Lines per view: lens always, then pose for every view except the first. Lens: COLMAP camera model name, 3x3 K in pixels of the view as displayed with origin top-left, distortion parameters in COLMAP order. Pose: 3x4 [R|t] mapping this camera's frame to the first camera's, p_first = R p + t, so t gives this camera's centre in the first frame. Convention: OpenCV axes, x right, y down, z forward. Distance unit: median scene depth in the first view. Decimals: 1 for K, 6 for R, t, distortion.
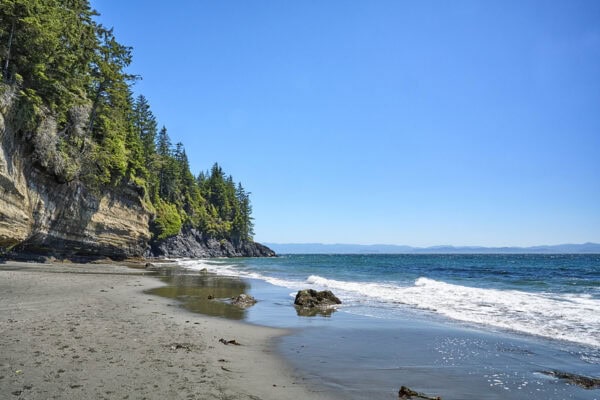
lens RADIAL K [[427.1, 0, 300.0], [0, 427.1, 200.0], [0, 0, 1]] dist [0.004607, 0.001406]
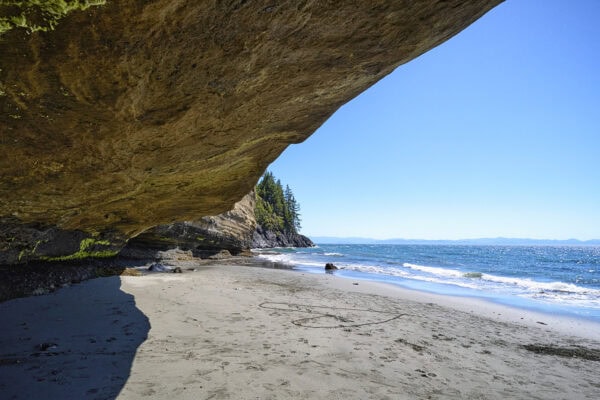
lens RADIAL K [[296.3, 0, 300.0], [0, 296.3, 200.0], [0, 0, 1]] dist [-0.001584, -0.000142]
pose [[0.999811, 0.012364, 0.015036, -0.135651], [-0.012068, 0.999735, -0.019614, 0.020709], [-0.015274, 0.019429, 0.999695, 0.188787]]
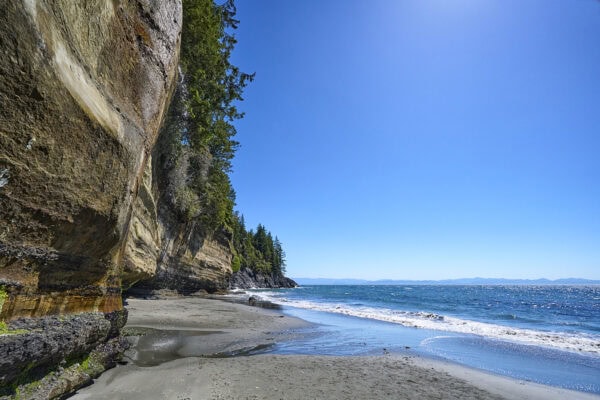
lens RADIAL K [[251.9, 0, 300.0], [0, 251.9, 200.0], [0, 0, 1]] dist [0.003079, 0.000177]
pose [[0.999873, 0.006285, 0.014661, -0.080368], [-0.003276, 0.980420, -0.196892, 0.009892], [-0.015611, 0.196819, 0.980316, 0.104497]]
